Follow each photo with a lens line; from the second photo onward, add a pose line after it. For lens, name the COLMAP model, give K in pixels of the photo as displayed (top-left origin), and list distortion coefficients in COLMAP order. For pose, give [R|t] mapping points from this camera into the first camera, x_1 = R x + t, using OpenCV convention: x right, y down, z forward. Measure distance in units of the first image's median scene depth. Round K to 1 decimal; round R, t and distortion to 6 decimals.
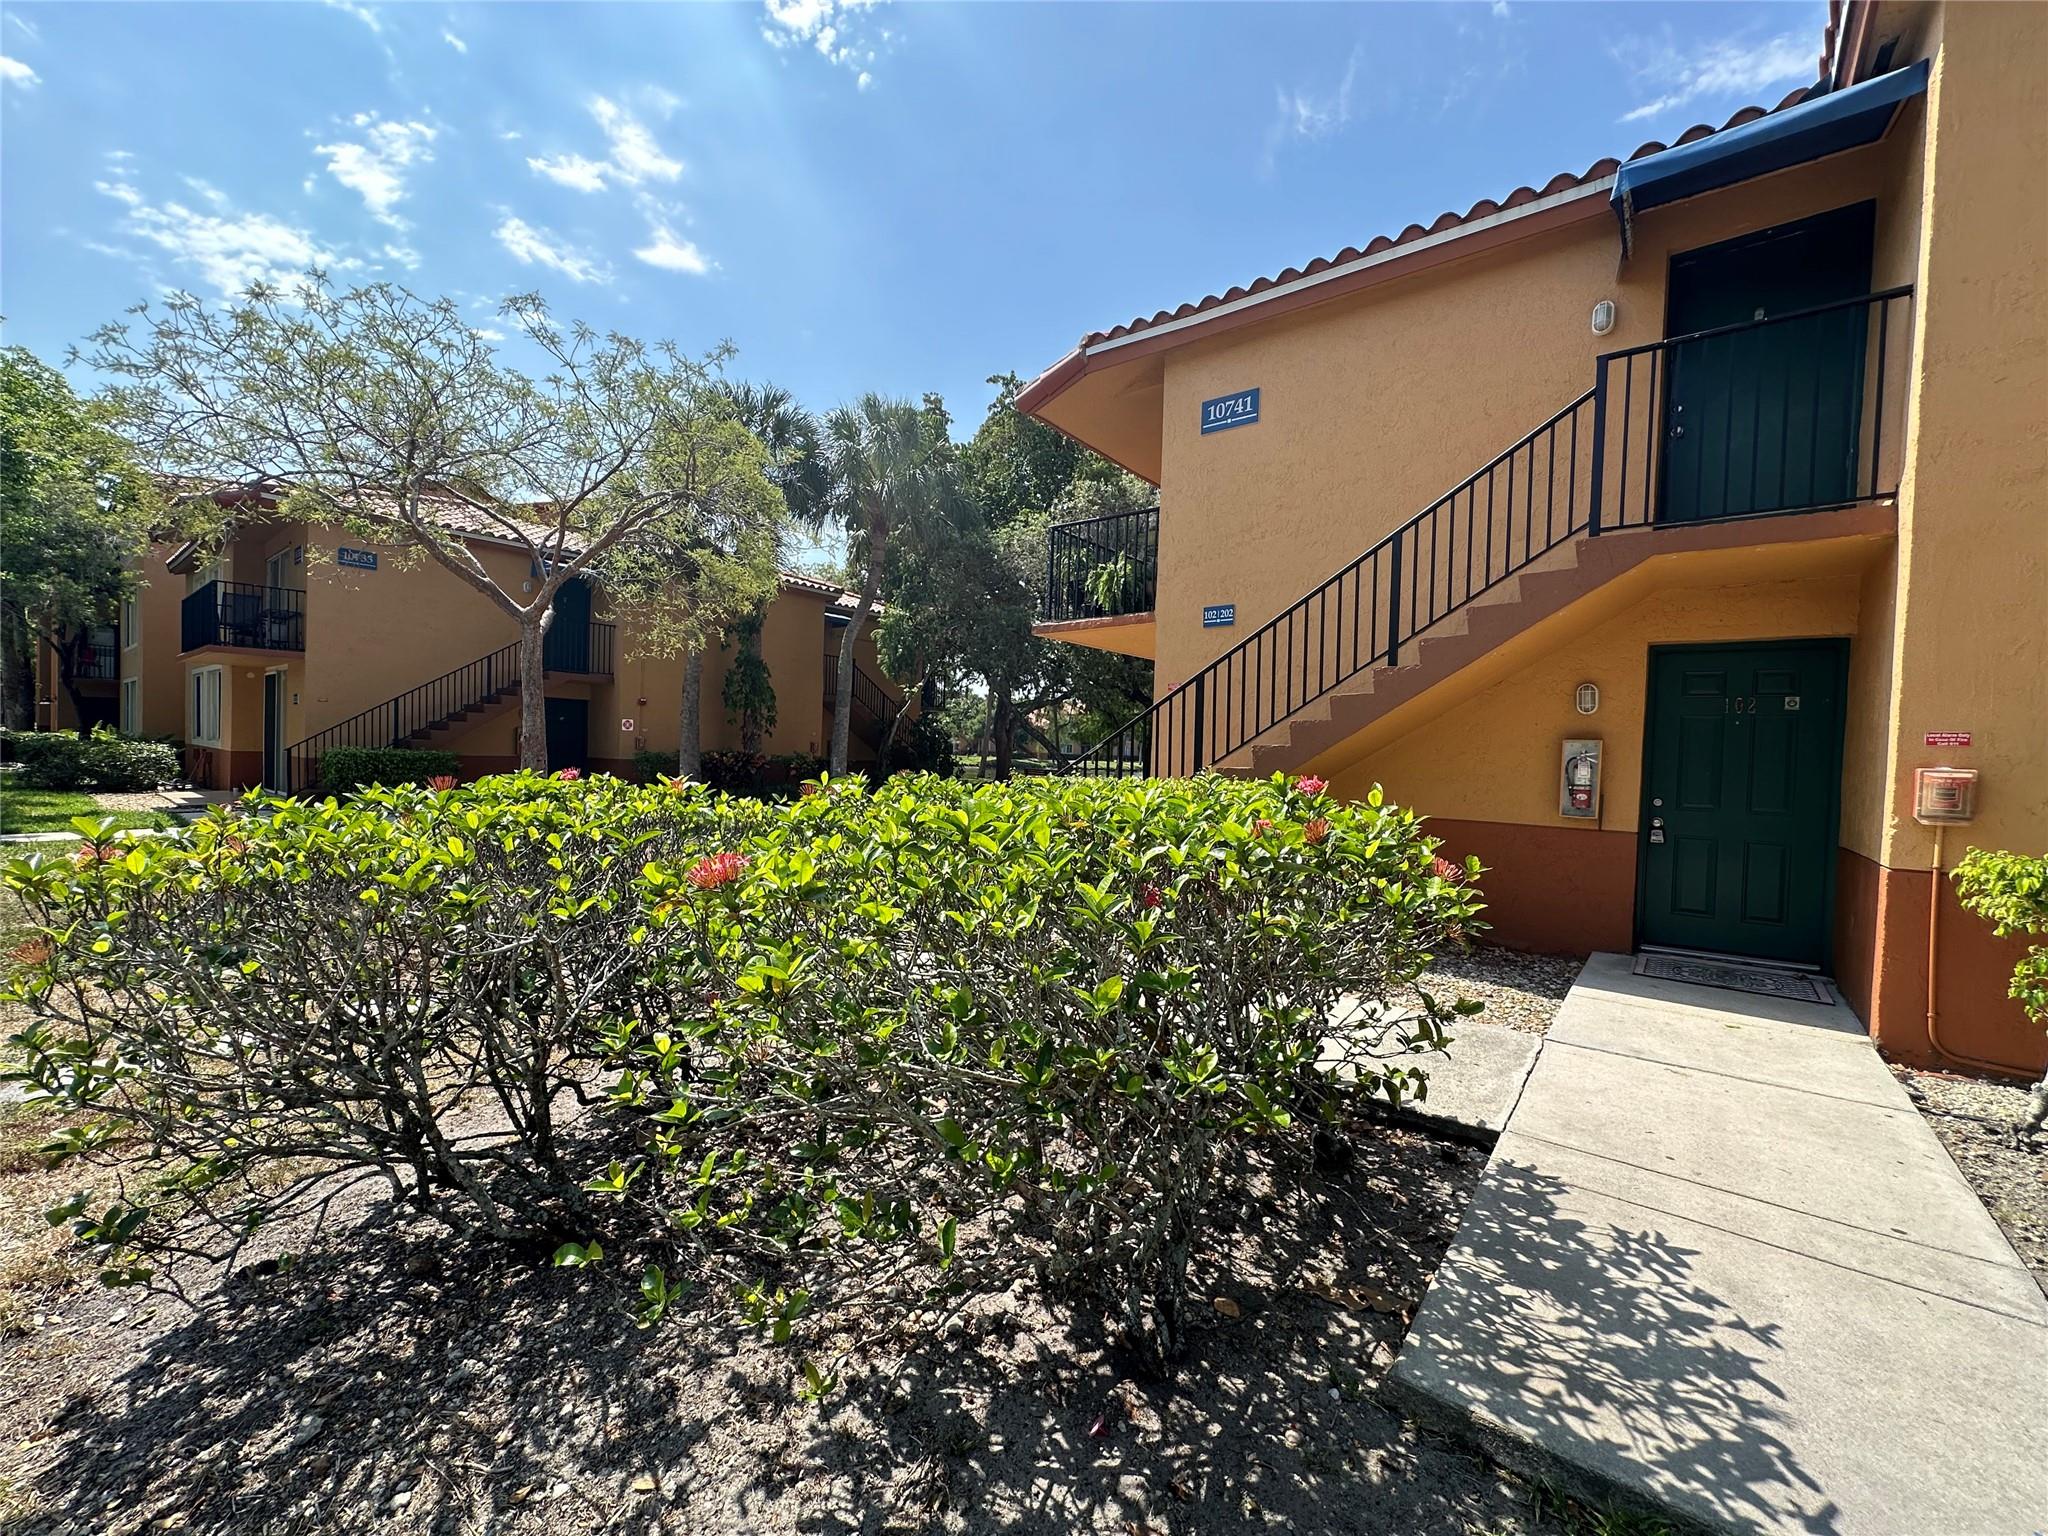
lens RADIAL K [[813.1, 0, 1022.0], [0, 813.1, 768.3], [0, 0, 1]] dist [-0.009394, 0.001768]
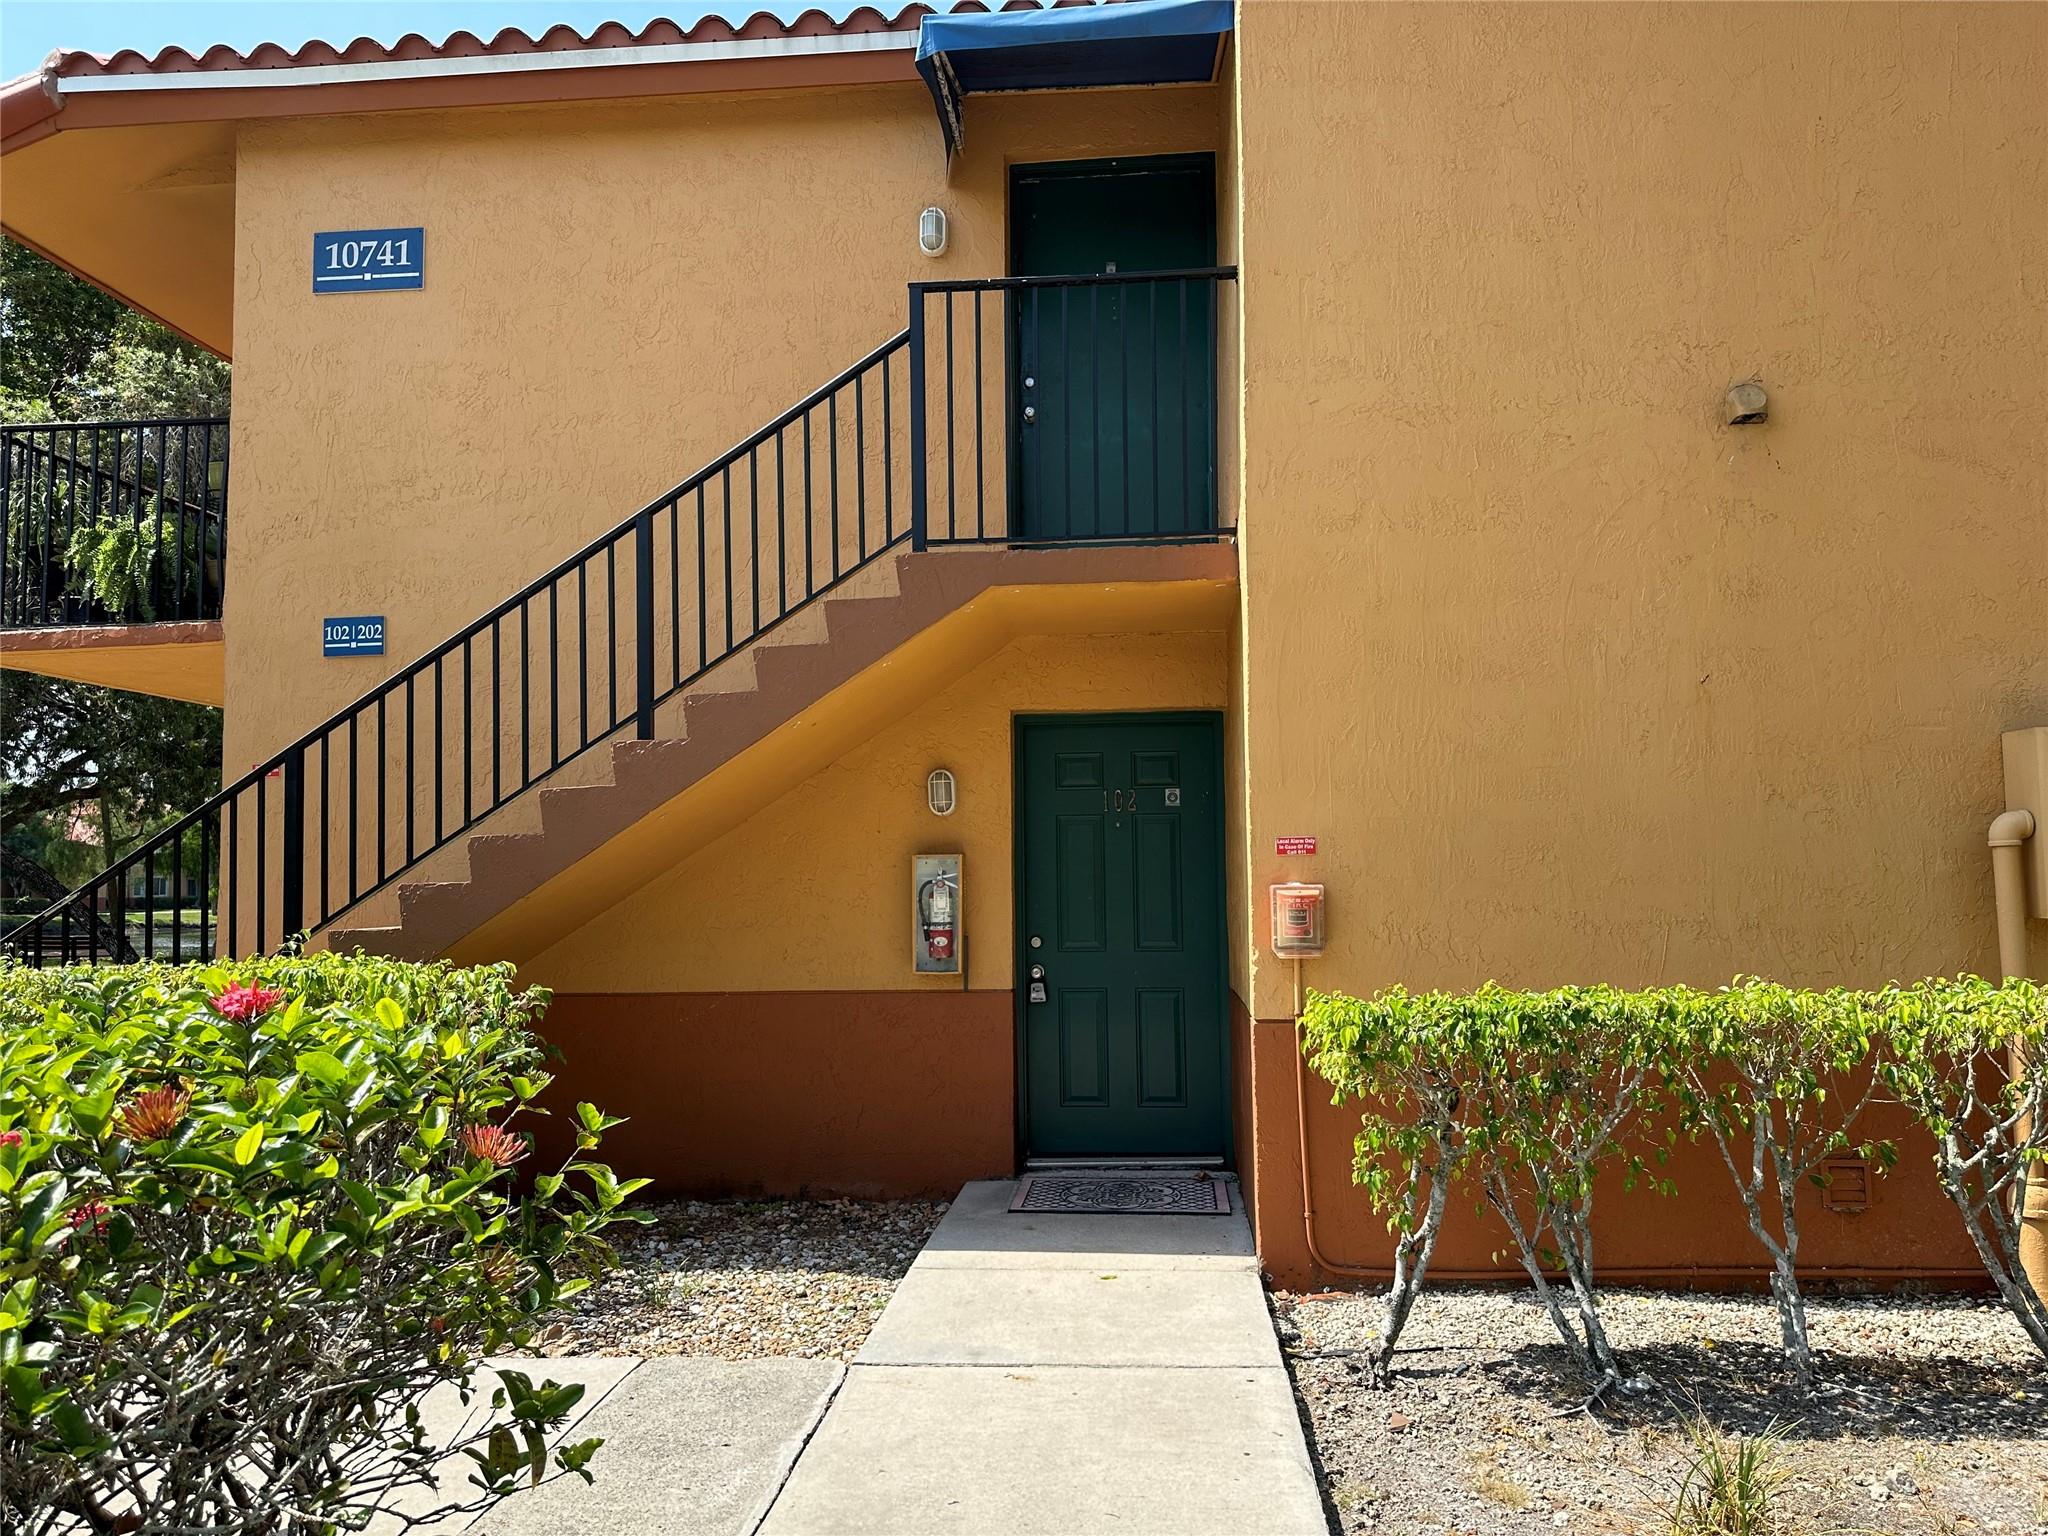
lens RADIAL K [[1425.0, 0, 1018.5], [0, 1425.0, 776.0], [0, 0, 1]] dist [0.047985, -0.054846]
pose [[0.828282, -0.002144, 0.560308, 0.104368], [0.051684, 0.996022, -0.072591, -0.011602], [-0.557923, 0.089084, 0.825097, 0.007352]]
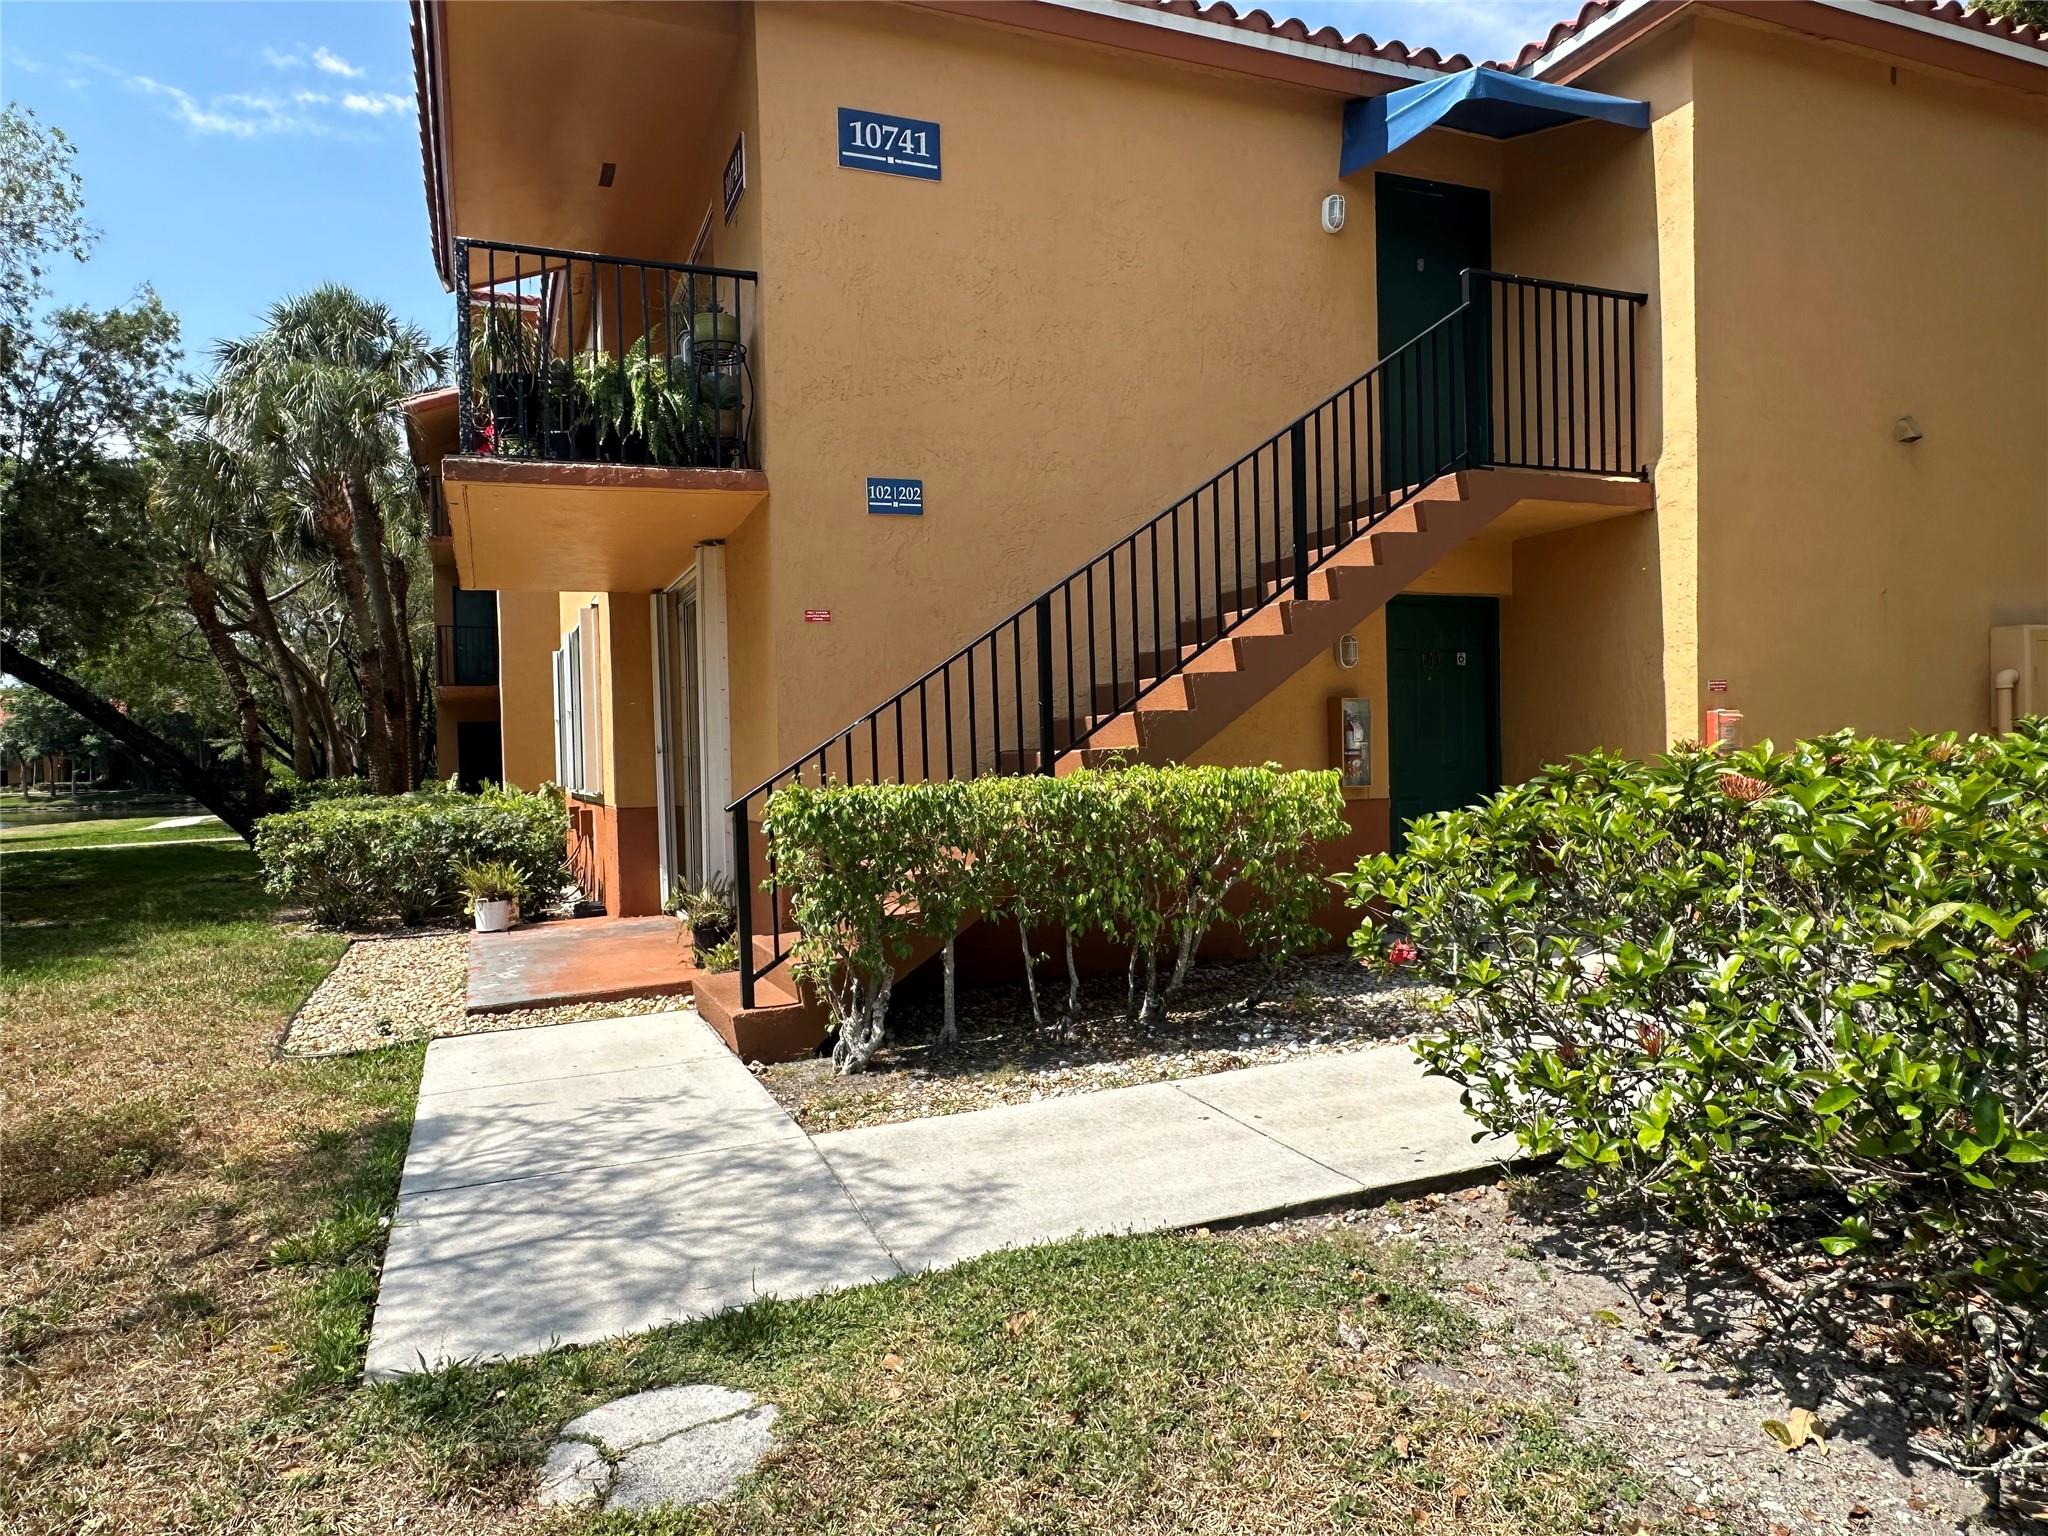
lens RADIAL K [[1326.4, 0, 1030.1], [0, 1326.4, 772.4], [0, 0, 1]] dist [0.006674, 0.000492]
pose [[0.471024, -0.054765, 0.880419, -0.739154], [0.063727, 0.997576, 0.027958, -0.017199], [-0.879816, 0.042937, 0.473372, 0.642322]]
